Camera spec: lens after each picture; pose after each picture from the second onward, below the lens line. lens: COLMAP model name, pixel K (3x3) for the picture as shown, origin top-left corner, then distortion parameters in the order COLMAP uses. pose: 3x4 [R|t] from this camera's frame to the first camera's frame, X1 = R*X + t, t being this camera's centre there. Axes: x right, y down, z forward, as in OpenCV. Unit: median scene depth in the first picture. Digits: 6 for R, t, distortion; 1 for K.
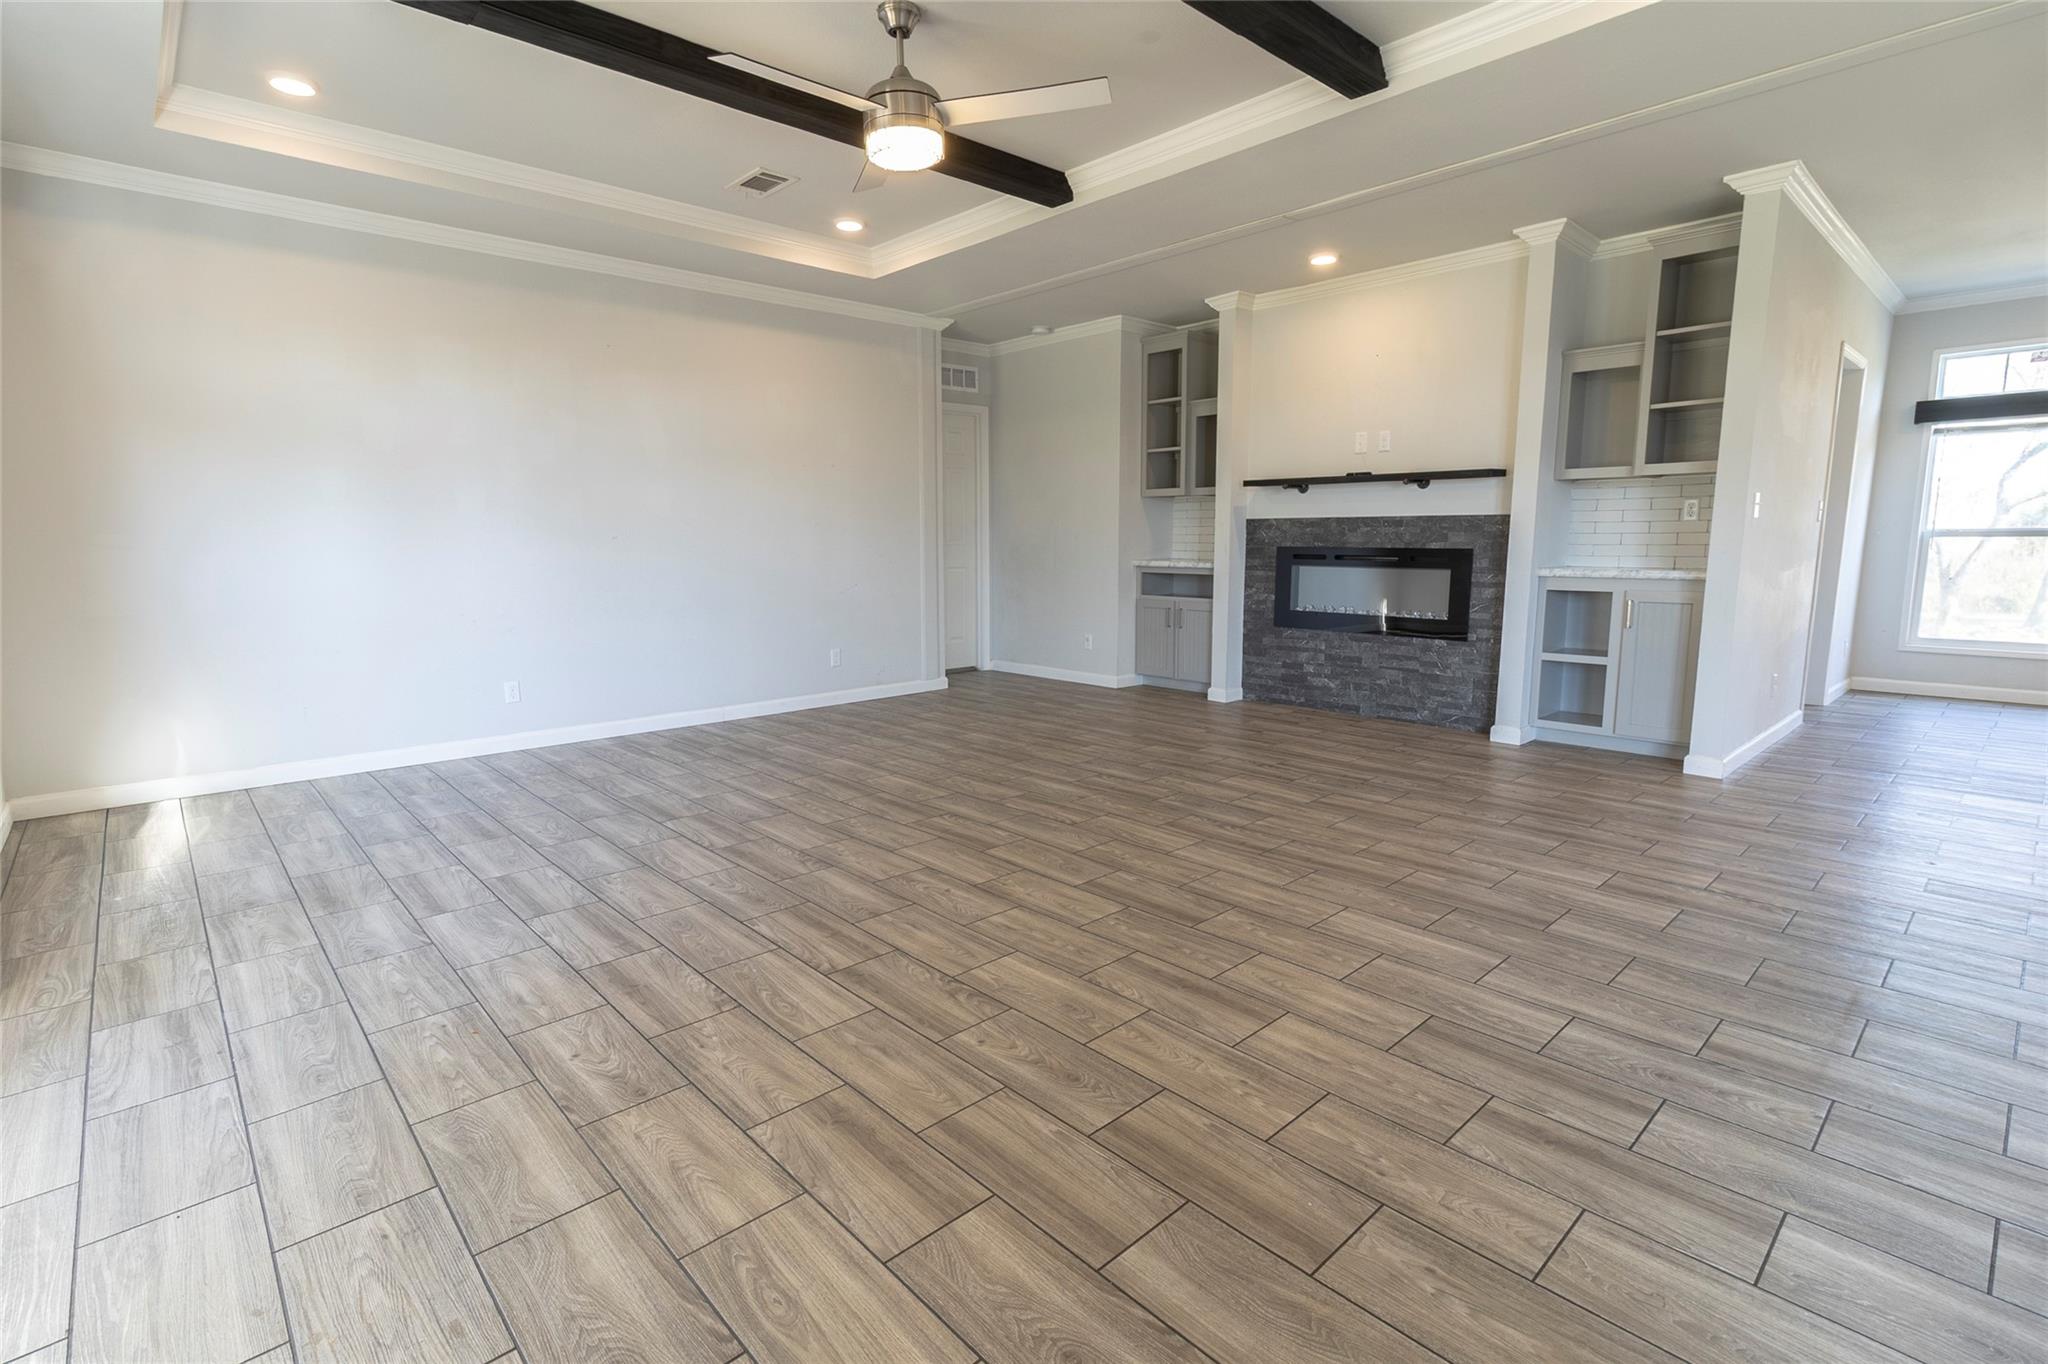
lens RADIAL K [[959.4, 0, 1011.7], [0, 959.4, 668.8], [0, 0, 1]] dist [0.003263, -0.000150]
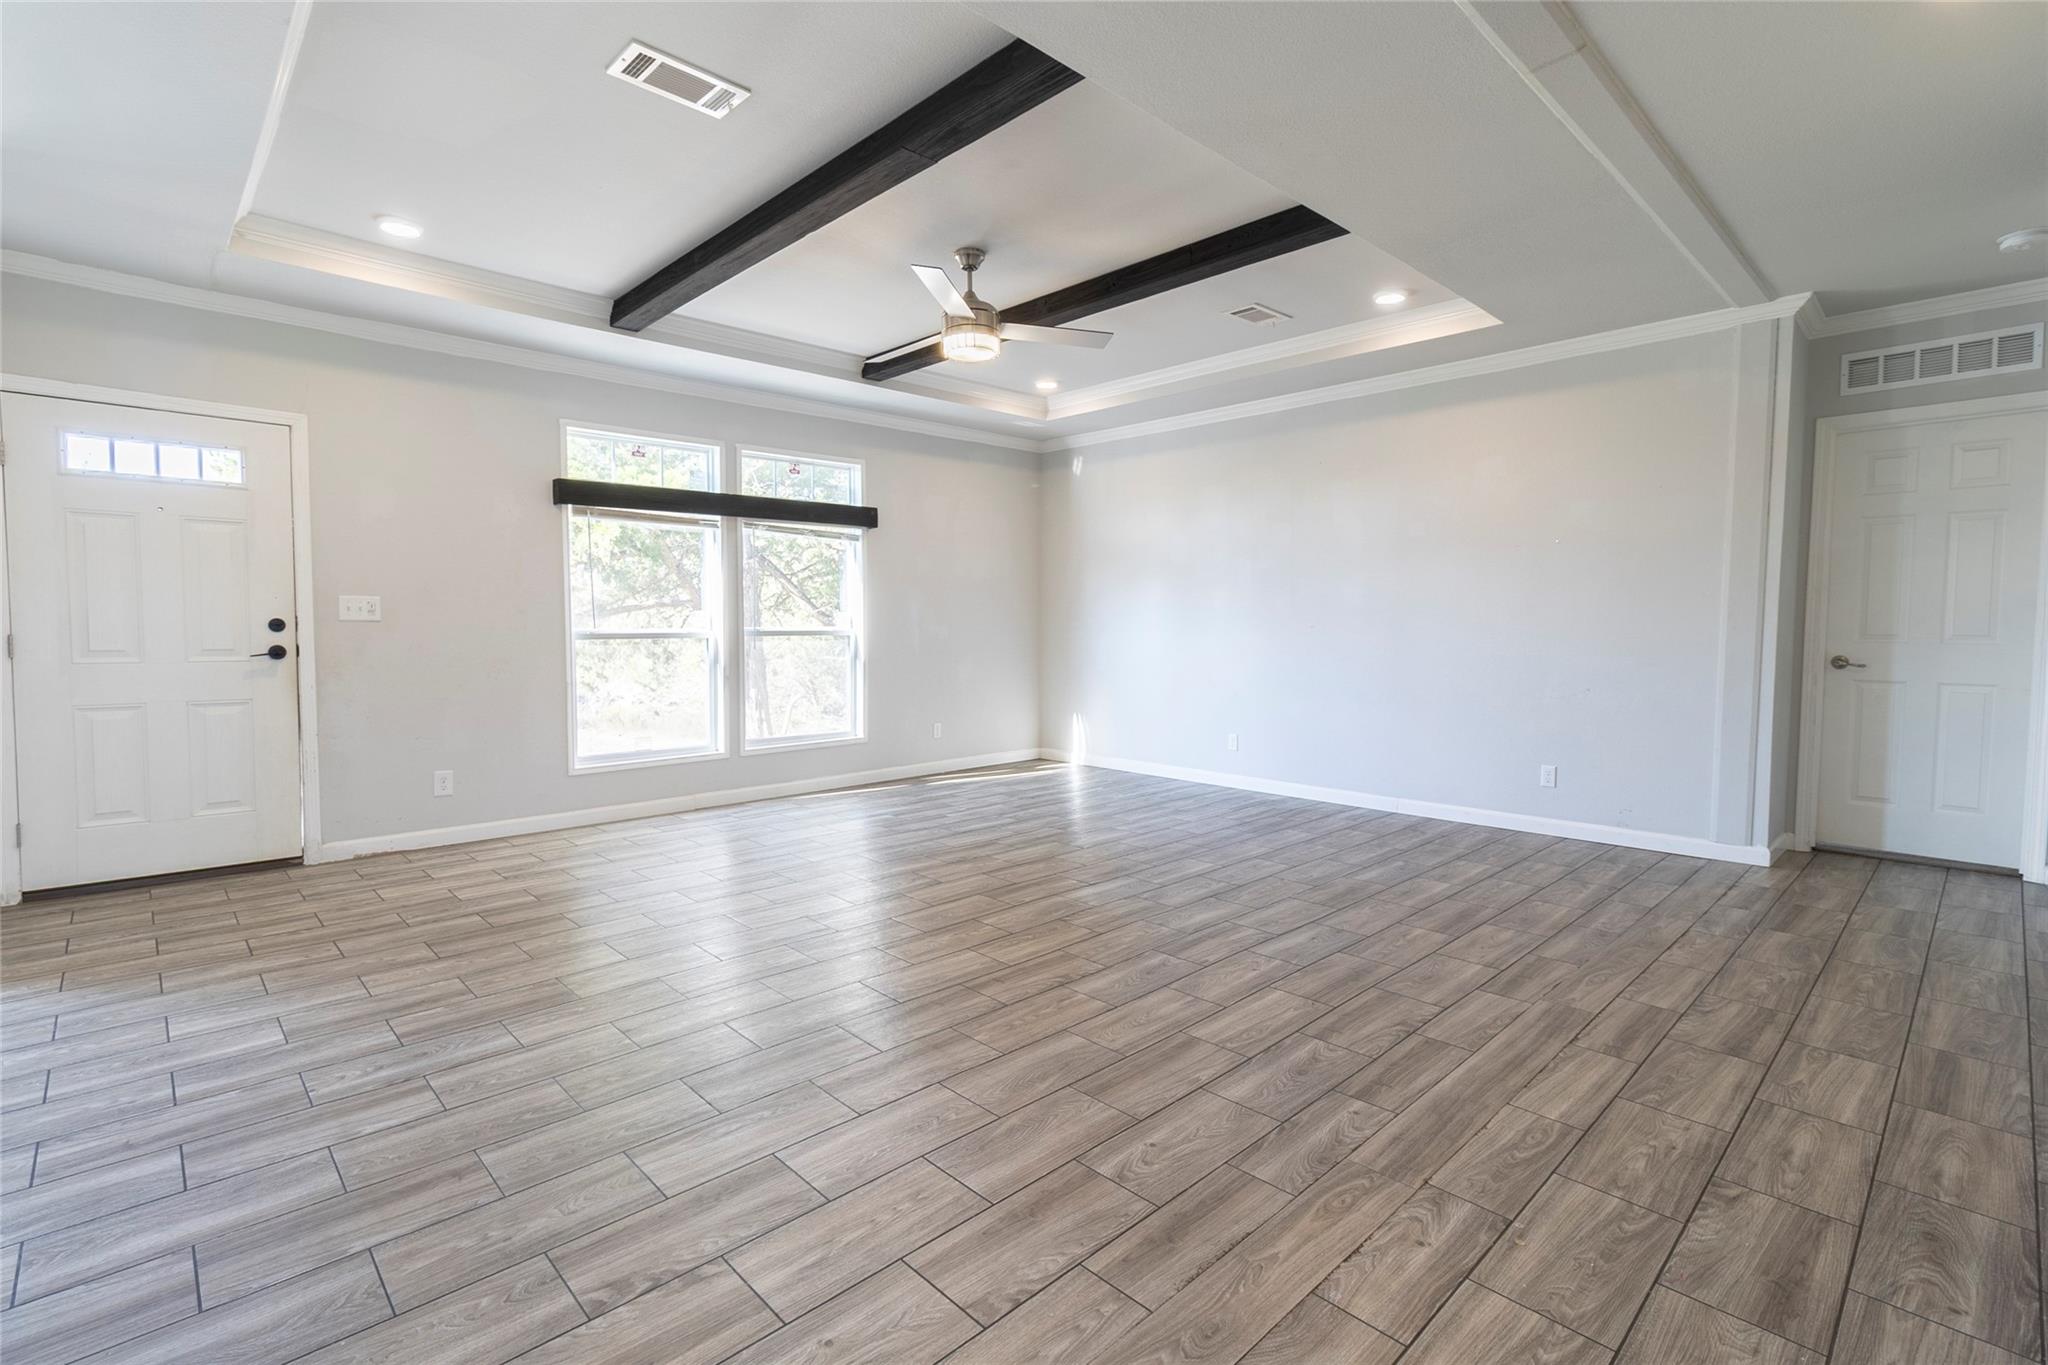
lens RADIAL K [[939.5, 0, 1010.5], [0, 939.5, 667.3], [0, 0, 1]] dist [0.000983, -0.000524]
pose [[0.016498, 0.055622, -0.998316, 0.773738], [-0.141075, 0.988593, 0.052749, -0.106282], [0.989861, 0.139967, 0.024156, 0.677101]]
